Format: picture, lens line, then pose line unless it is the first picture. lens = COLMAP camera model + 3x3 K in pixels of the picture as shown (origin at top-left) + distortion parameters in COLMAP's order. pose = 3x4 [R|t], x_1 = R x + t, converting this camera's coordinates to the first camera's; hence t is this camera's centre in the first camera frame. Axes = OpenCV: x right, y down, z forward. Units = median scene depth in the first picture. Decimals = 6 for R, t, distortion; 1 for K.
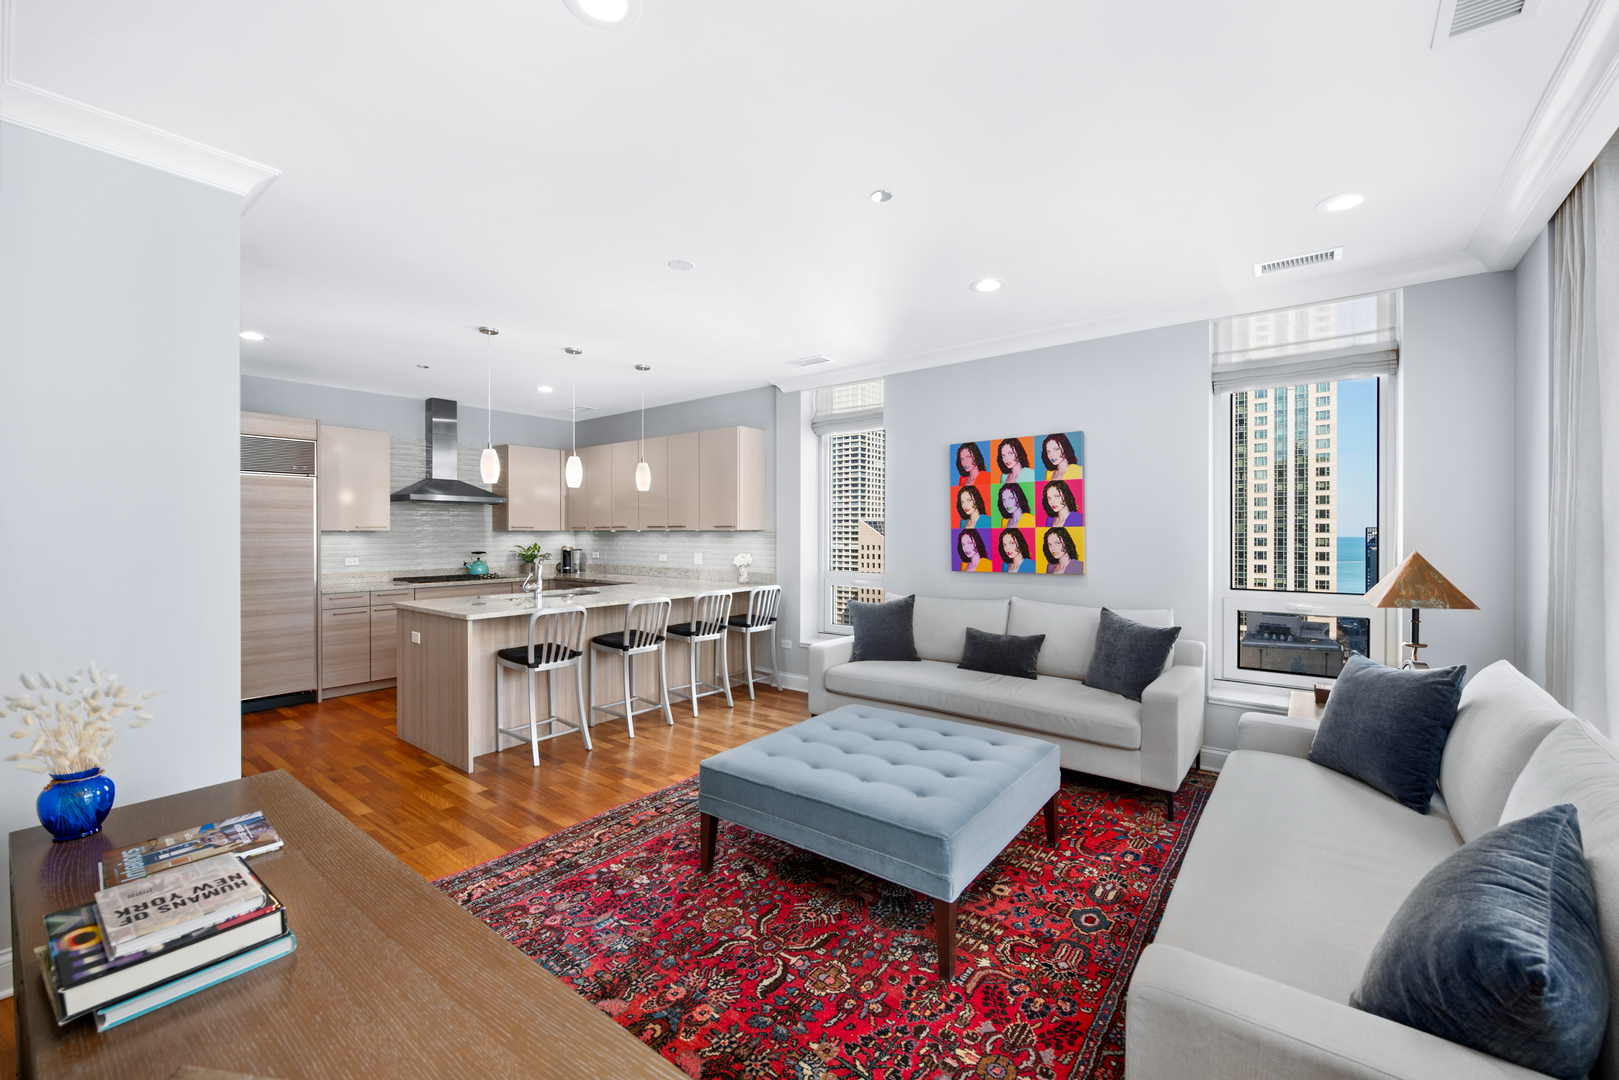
lens RADIAL K [[645.2, 0, 808.8], [0, 645.2, 525.3], [0, 0, 1]] dist [0.000528, -0.000328]
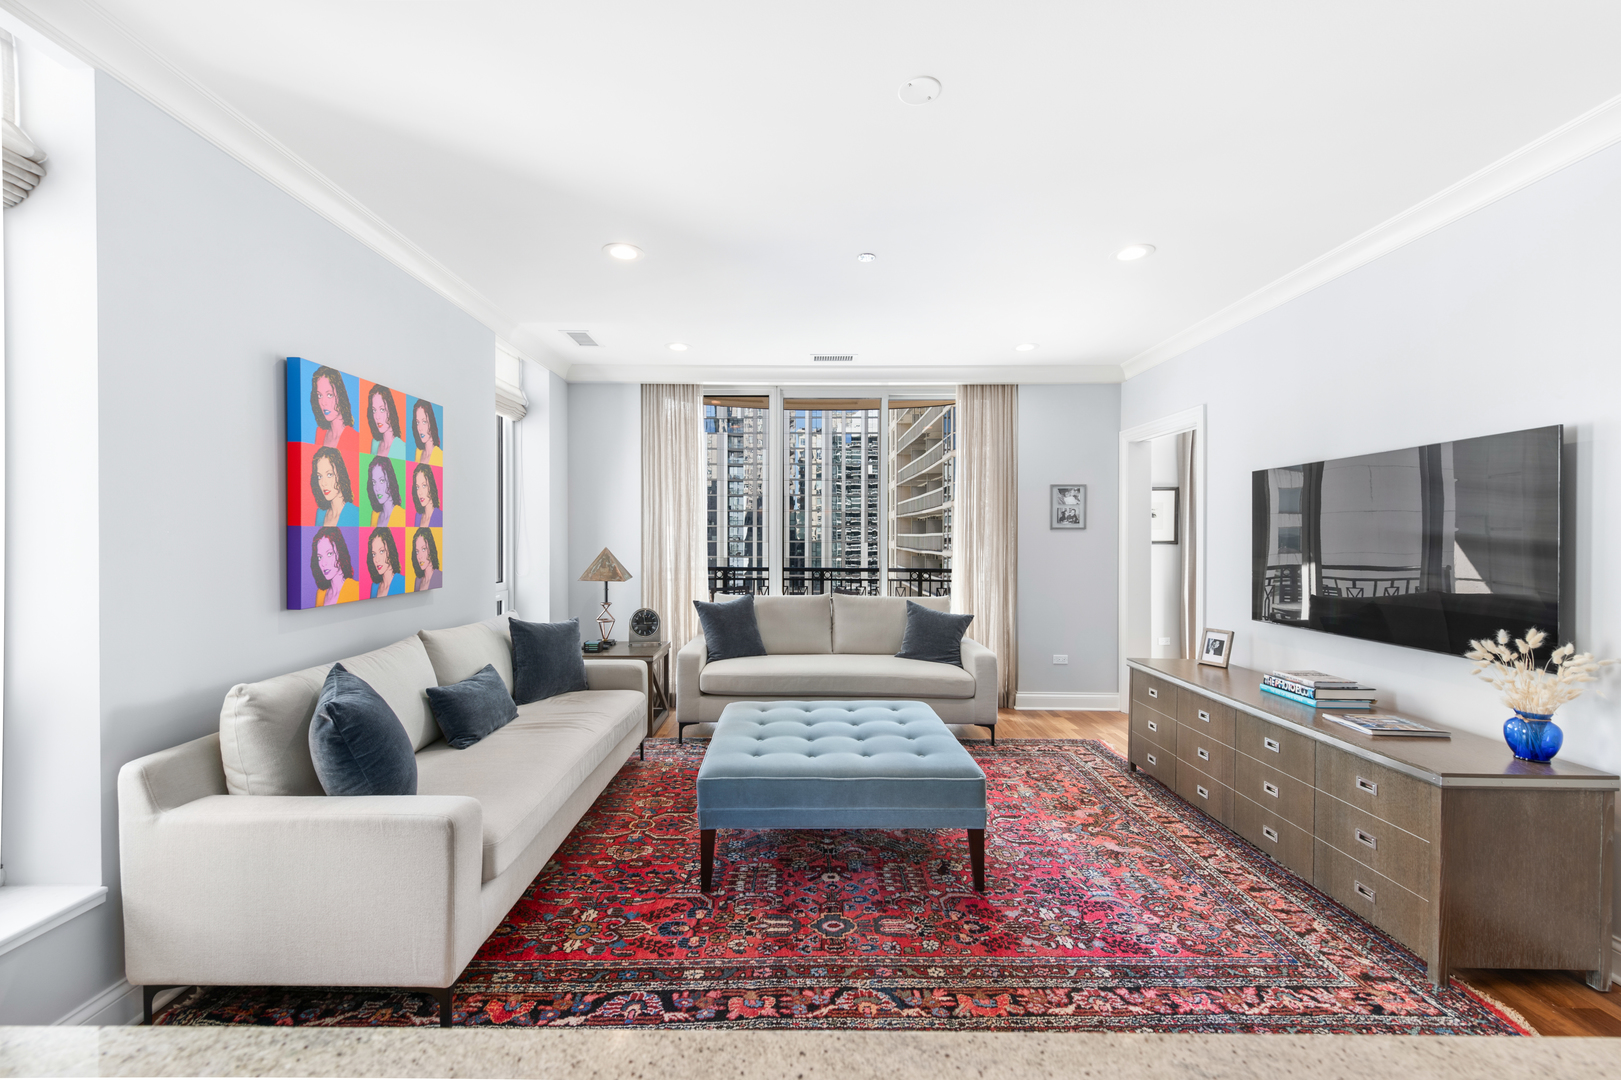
lens RADIAL K [[646.0, 0, 789.3], [0, 646.0, 545.8], [0, 0, 1]] dist [0.000528, -0.000328]
pose [[-0.608121, -0.012164, 0.793751, -0.457793], [-0.014392, 0.999887, 0.004297, 0.014752], [-0.793714, -0.008811, -0.608227, 1.116844]]
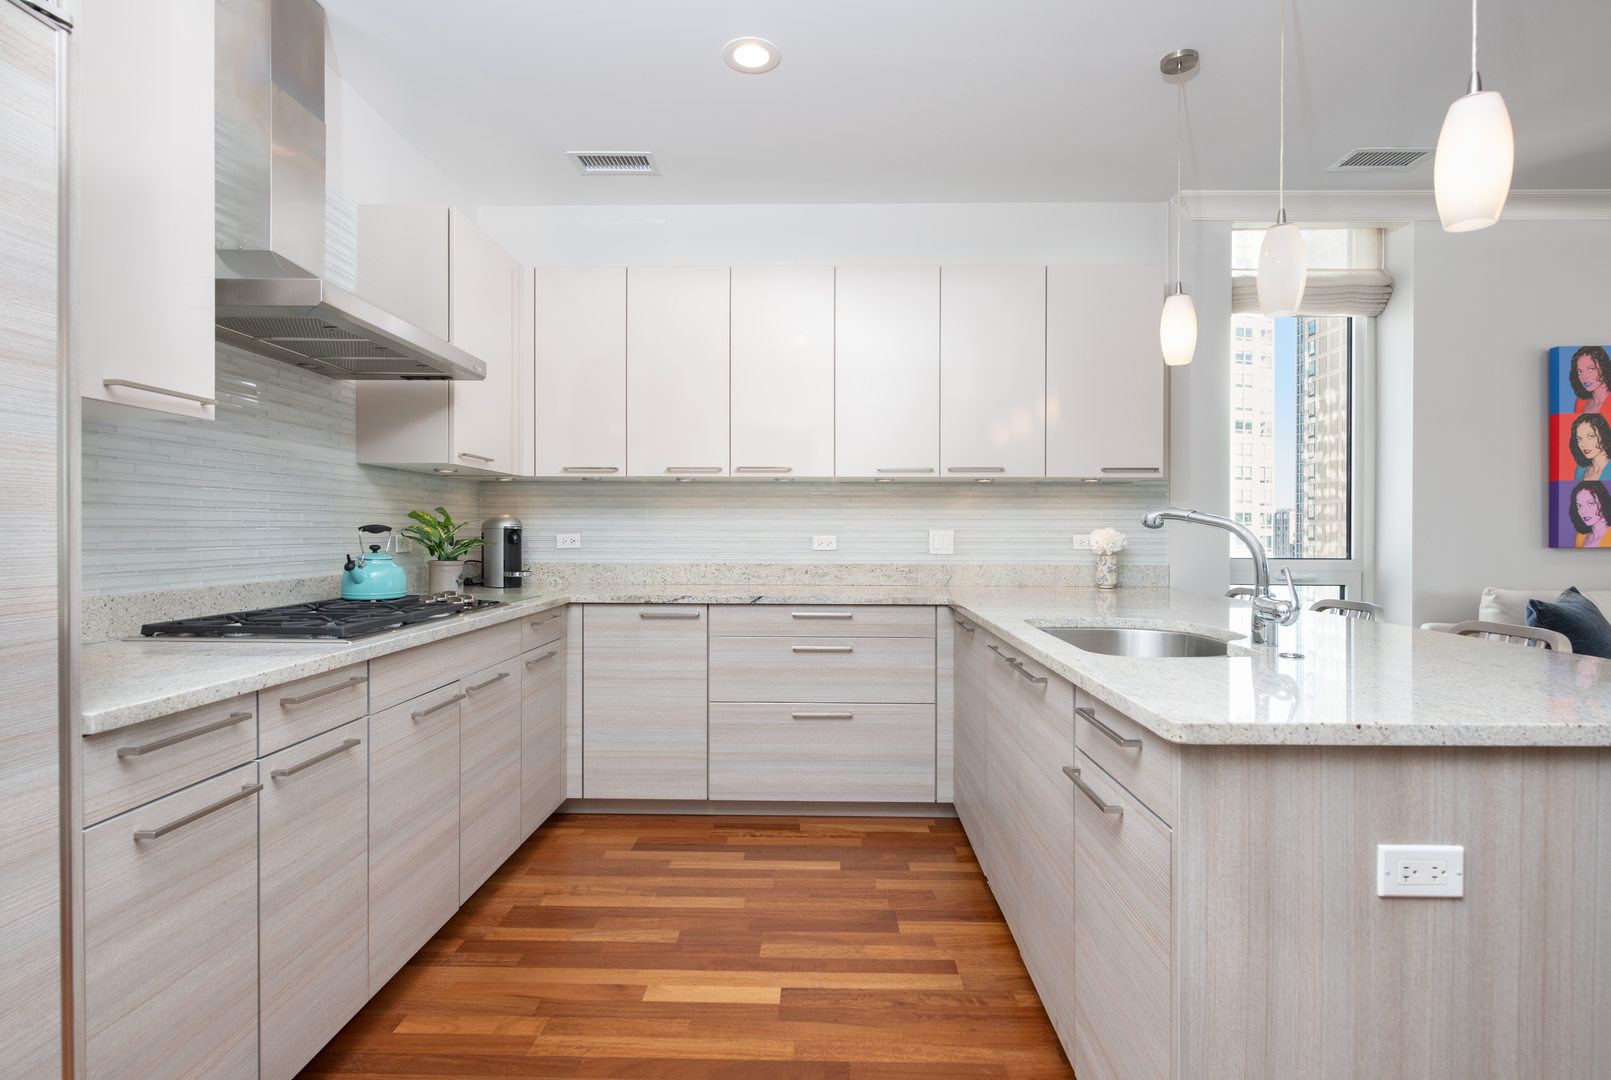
lens RADIAL K [[811.8, 0, 813.6], [0, 811.8, 544.7], [0, 0, 1]] dist [-0.017302, -0.000148]
pose [[0.795830, -0.005219, 0.605497, -0.923417], [-0.008214, 0.999778, 0.019413, 0.065241], [-0.605464, -0.020423, 0.795611, 0.911101]]
